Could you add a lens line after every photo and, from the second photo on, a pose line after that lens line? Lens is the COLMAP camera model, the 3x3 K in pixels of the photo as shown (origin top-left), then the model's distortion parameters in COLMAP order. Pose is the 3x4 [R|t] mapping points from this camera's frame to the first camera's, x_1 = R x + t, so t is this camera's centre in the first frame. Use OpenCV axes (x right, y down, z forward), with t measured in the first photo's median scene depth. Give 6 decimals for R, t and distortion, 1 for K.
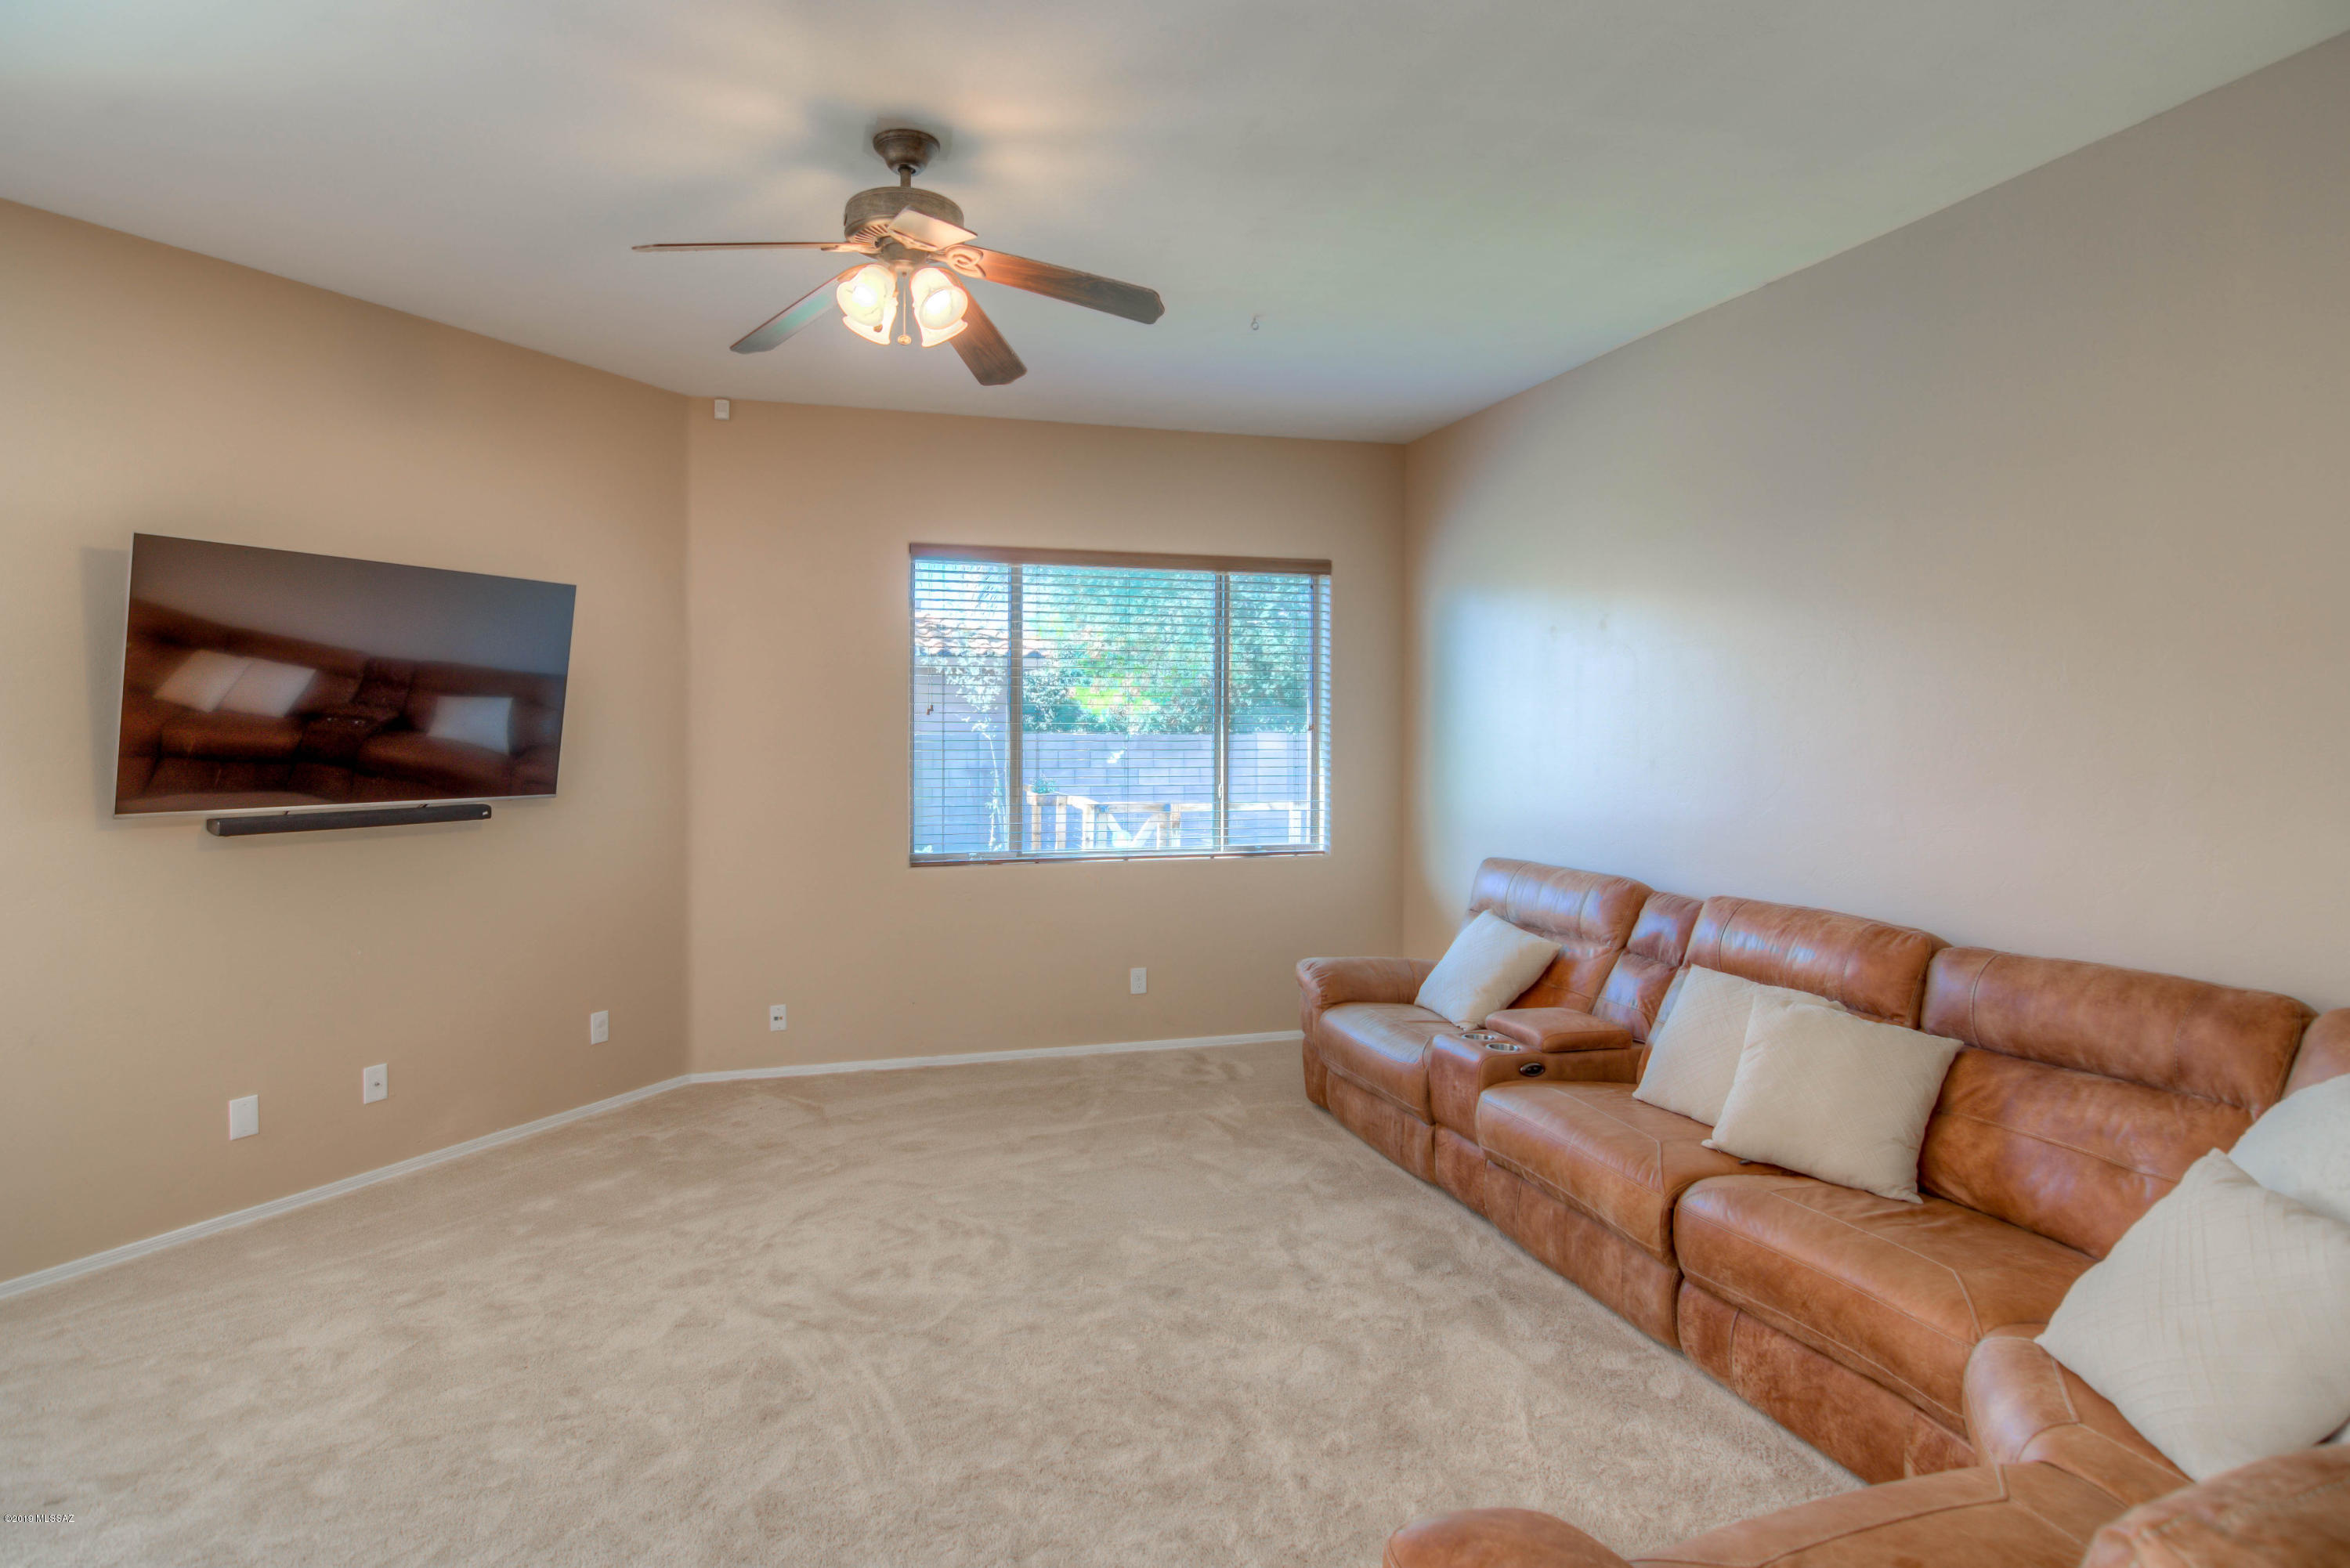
lens RADIAL K [[1225.2, 0, 1164.9], [0, 1225.2, 765.2], [0, 0, 1]] dist [-0.015068, -0.003422]
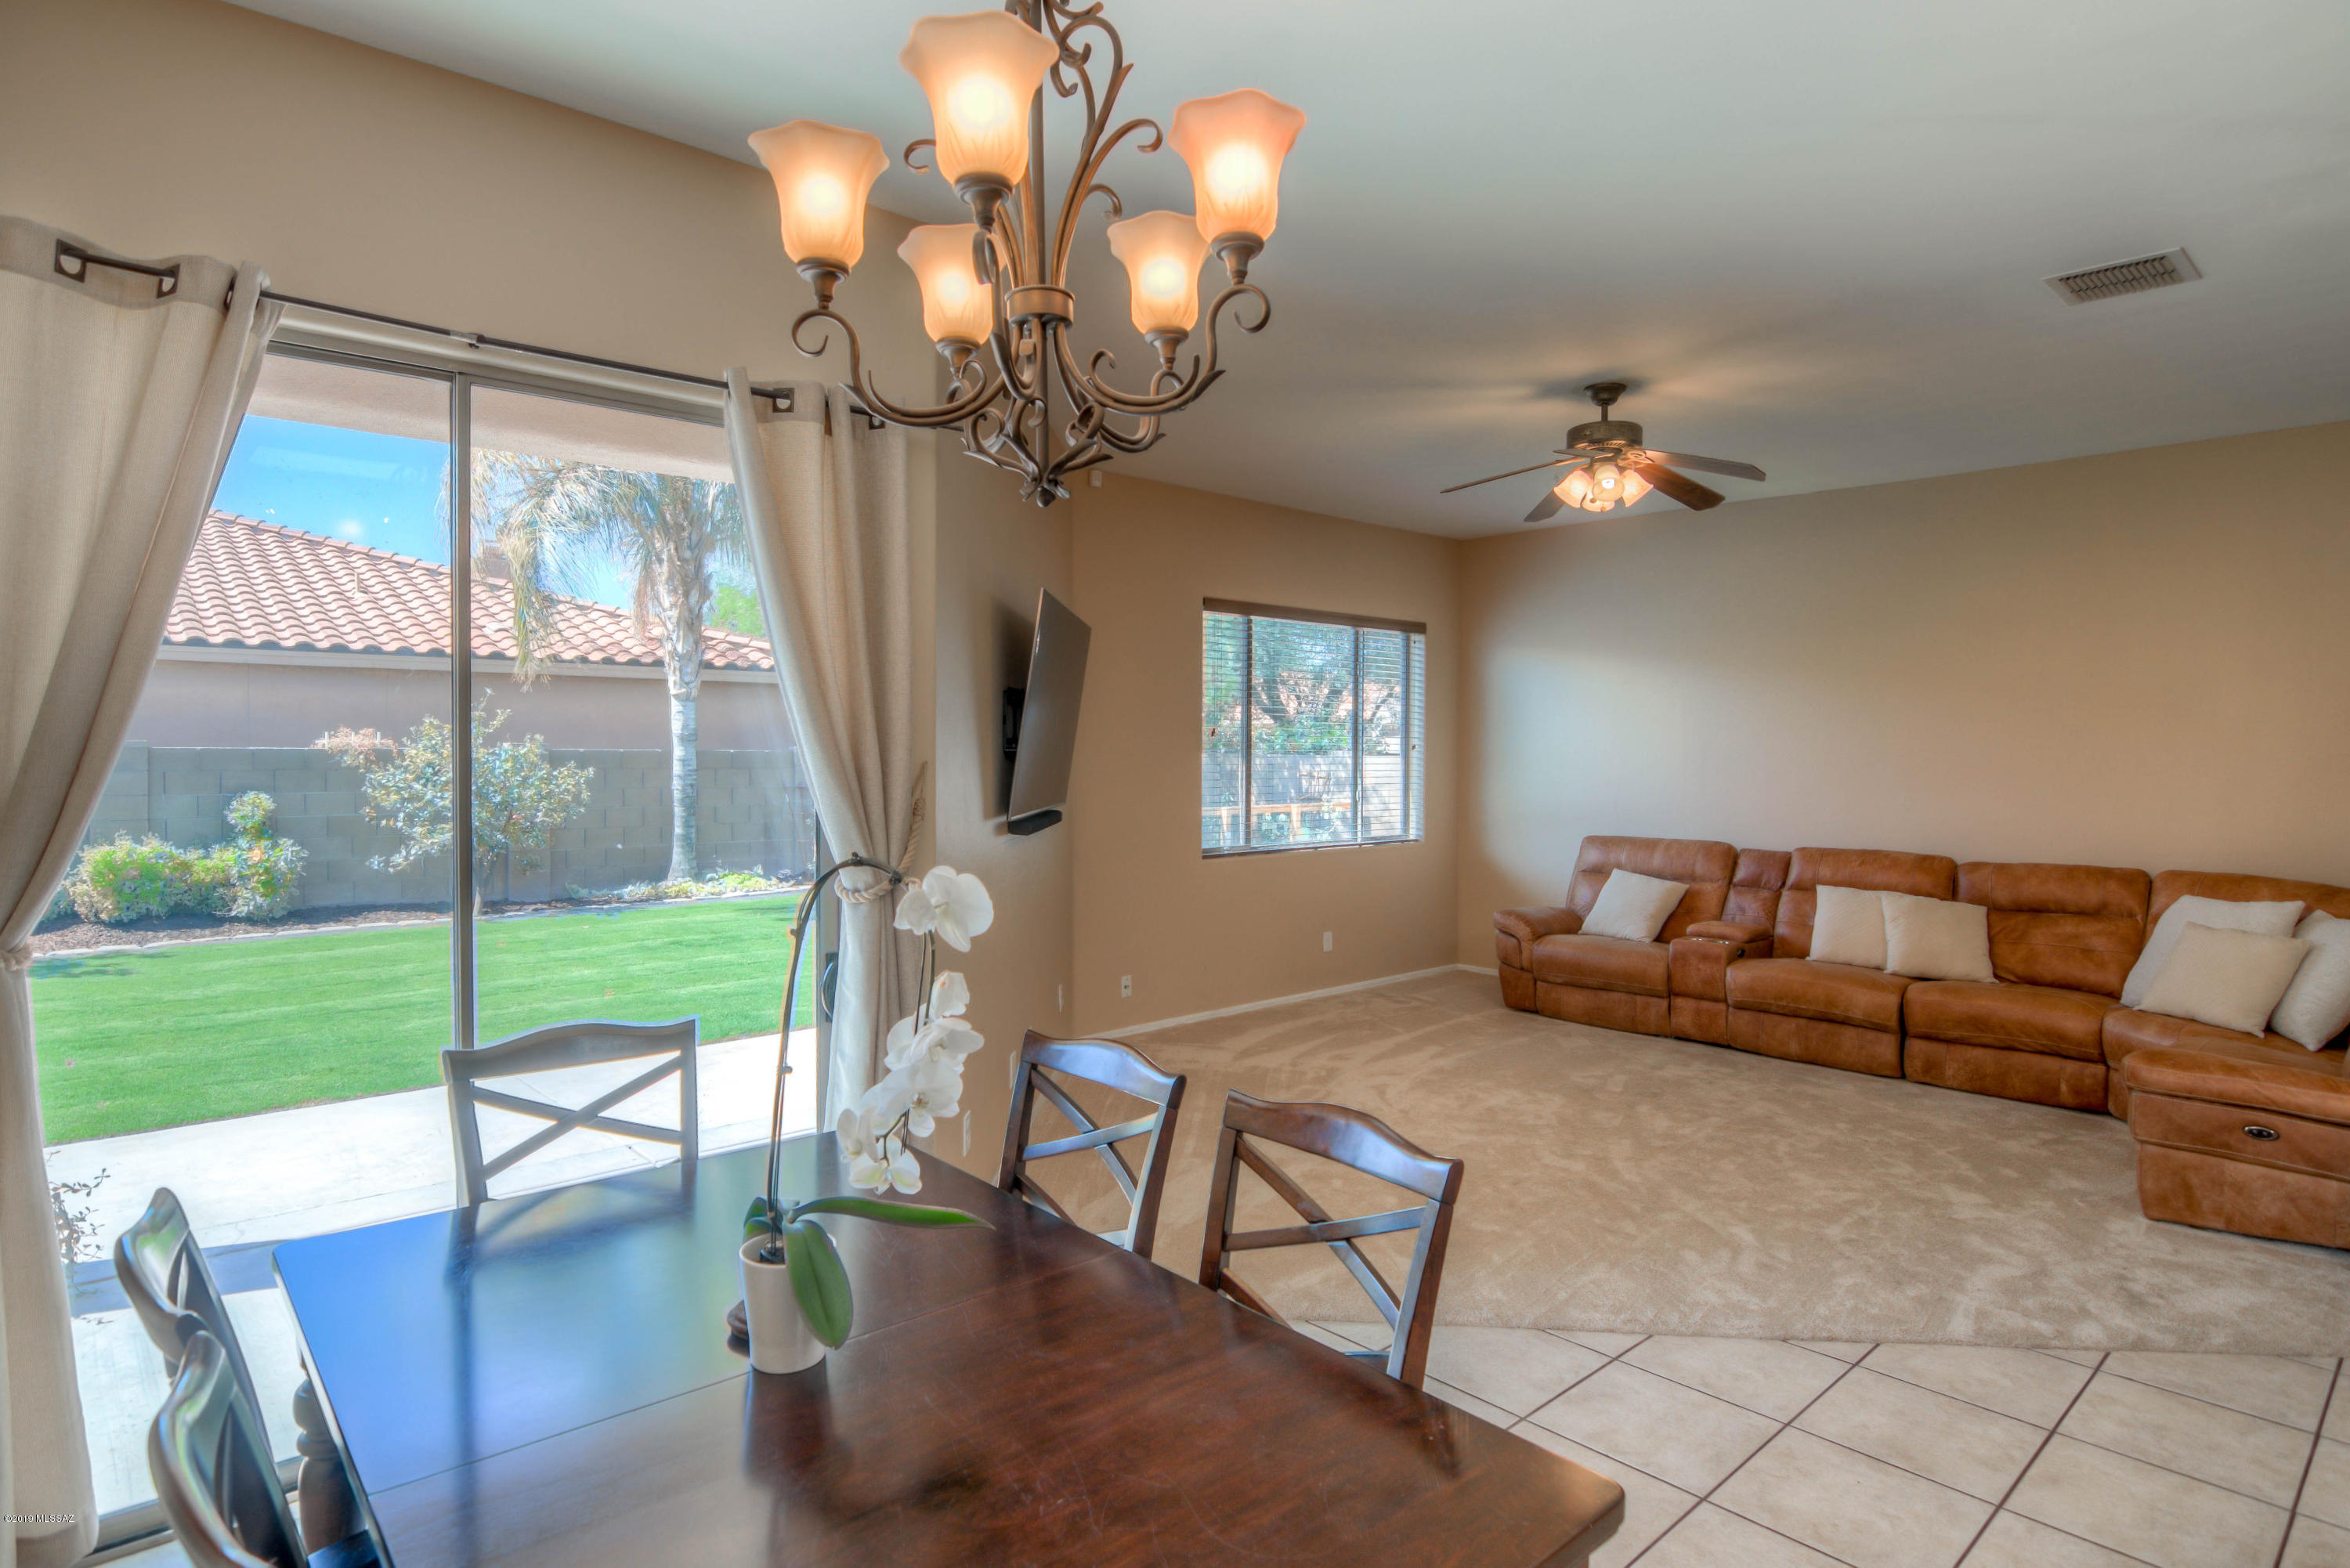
lens RADIAL K [[1225.2, 0, 1262.9], [0, 1225.2, 799.3], [0, 0, 1]] dist [-0.015068, -0.003422]
pose [[0.888928, -0.014414, 0.457820, -0.895465], [0.008321, 0.999848, 0.015323, 0.005432], [-0.457972, -0.009812, 0.888913, -0.159430]]
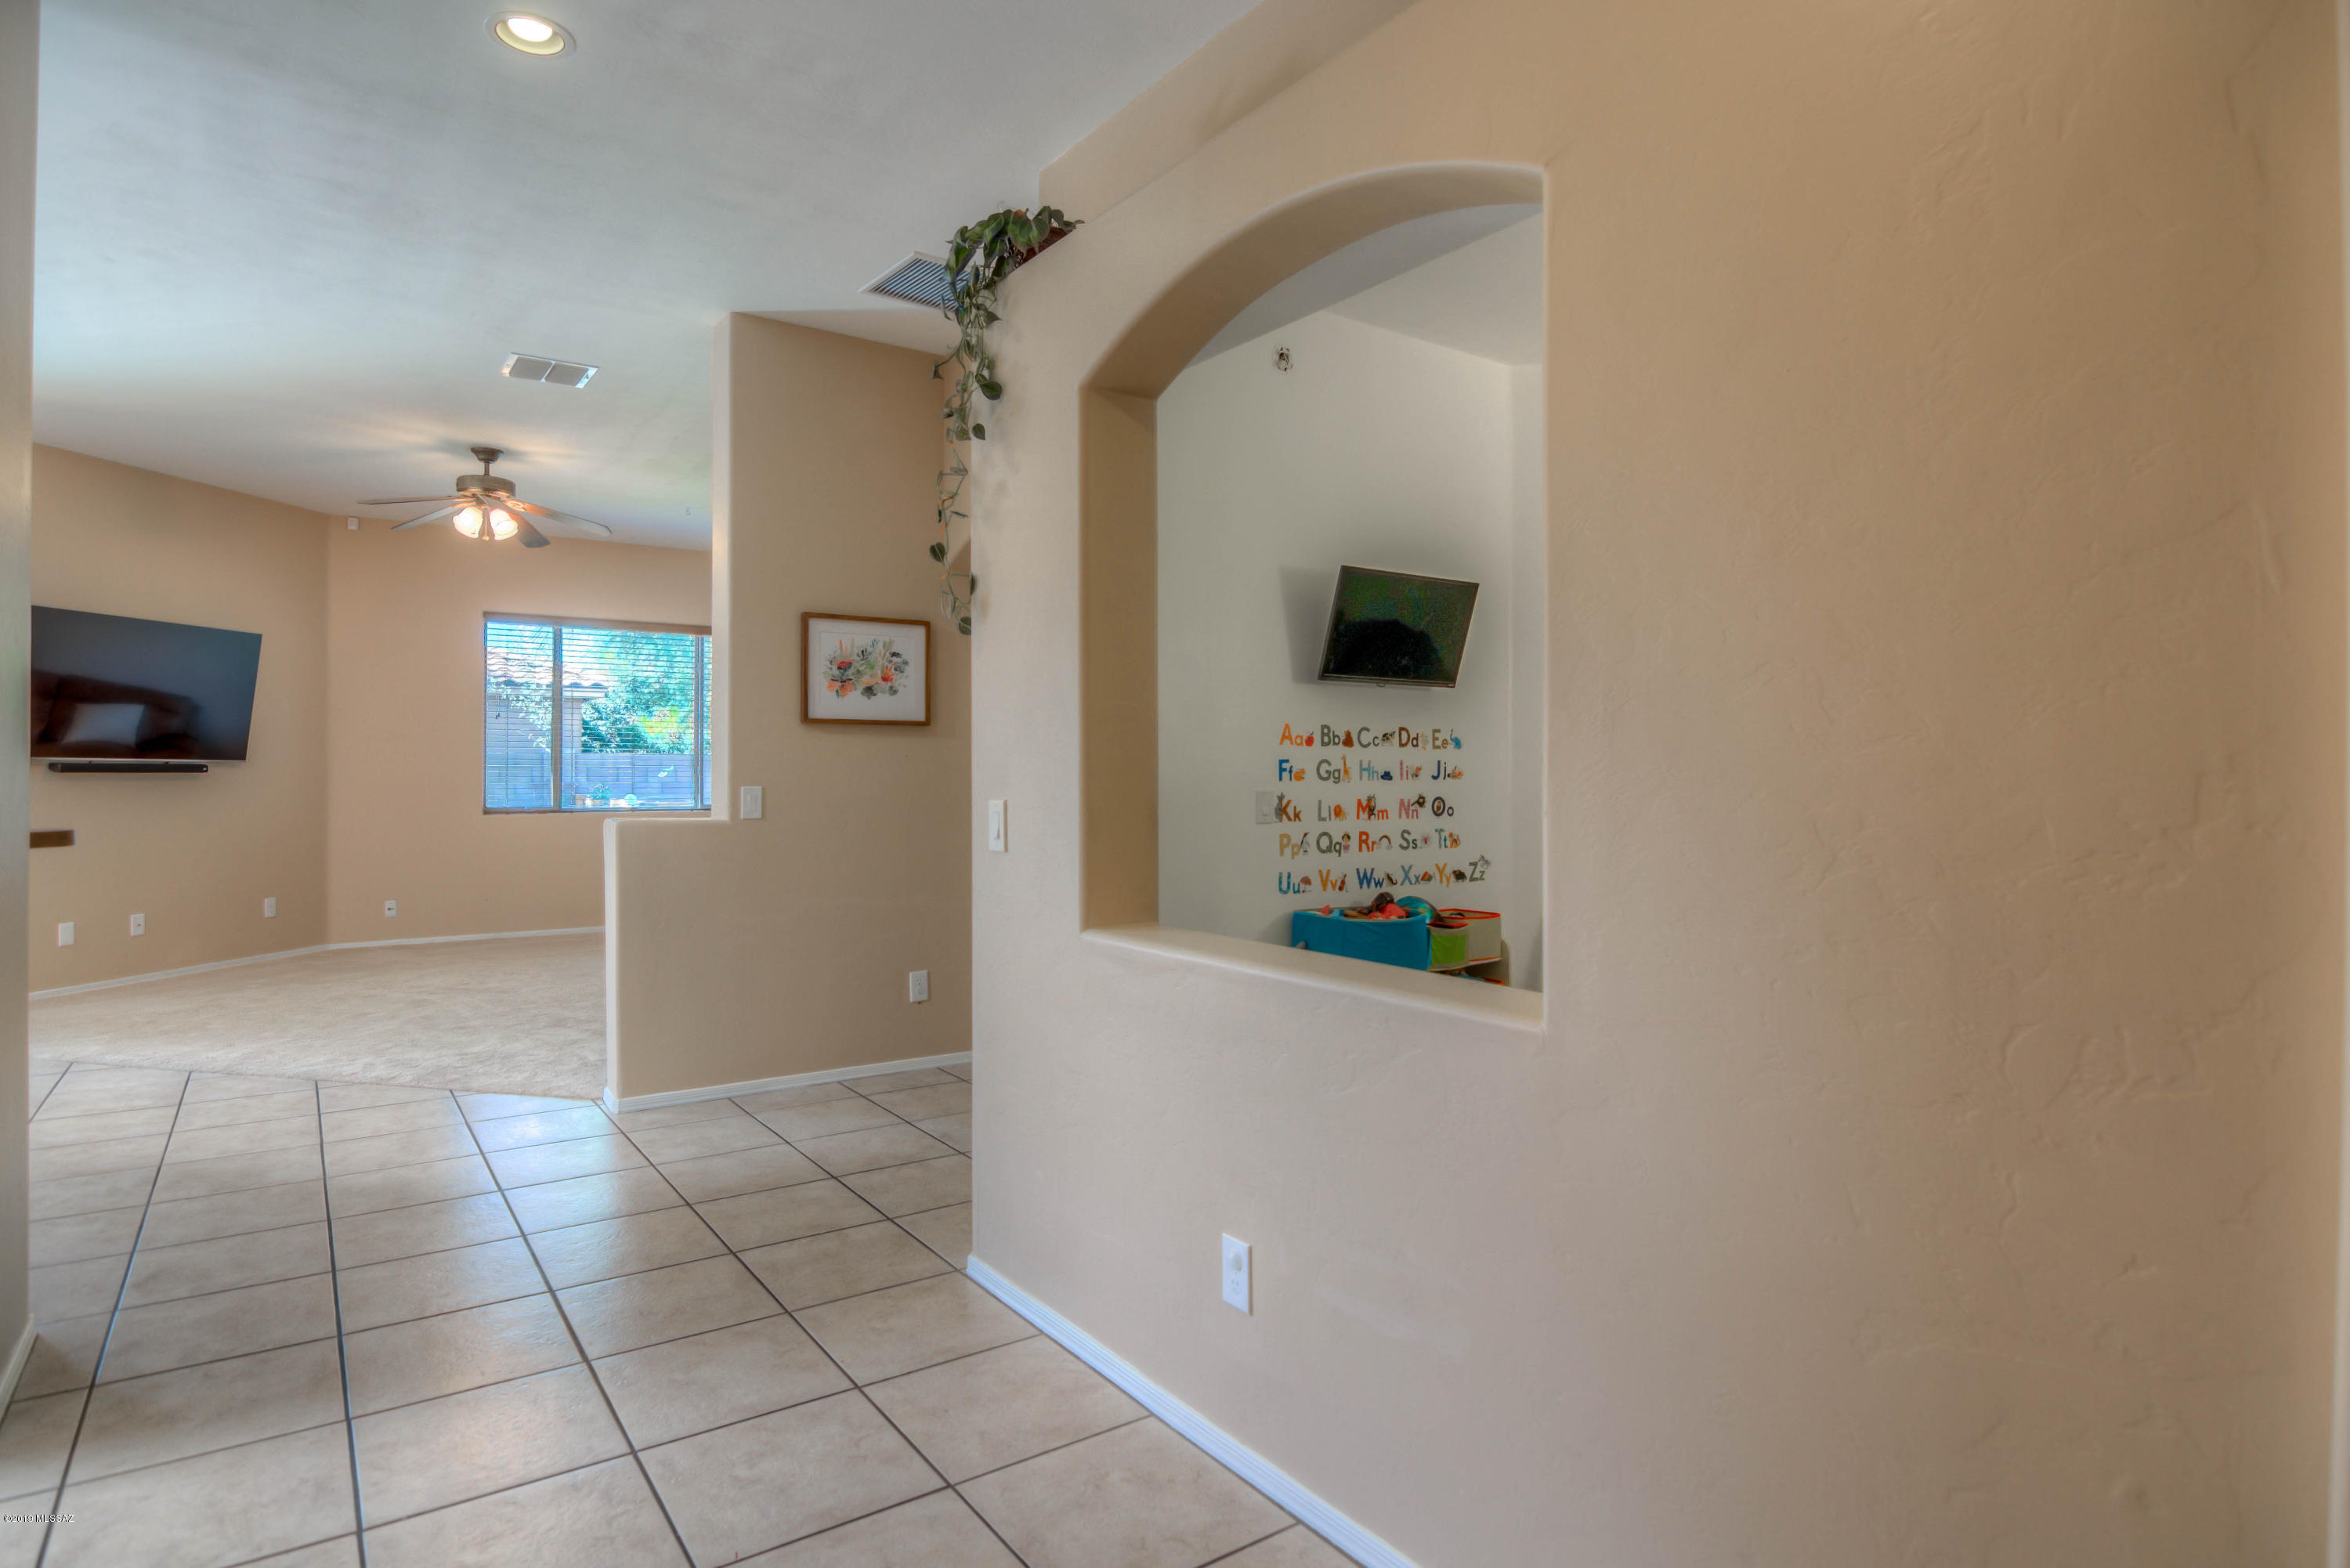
lens RADIAL K [[1225.2, 0, 1159.7], [0, 1225.2, 786.0], [0, 0, 1]] dist [-0.015068, -0.003422]
pose [[0.952516, 0.000451, 0.304488, 0.183467], [0.004749, 0.999855, -0.016340, 0.094072], [-0.304451, 0.017010, 0.952376, -0.969757]]
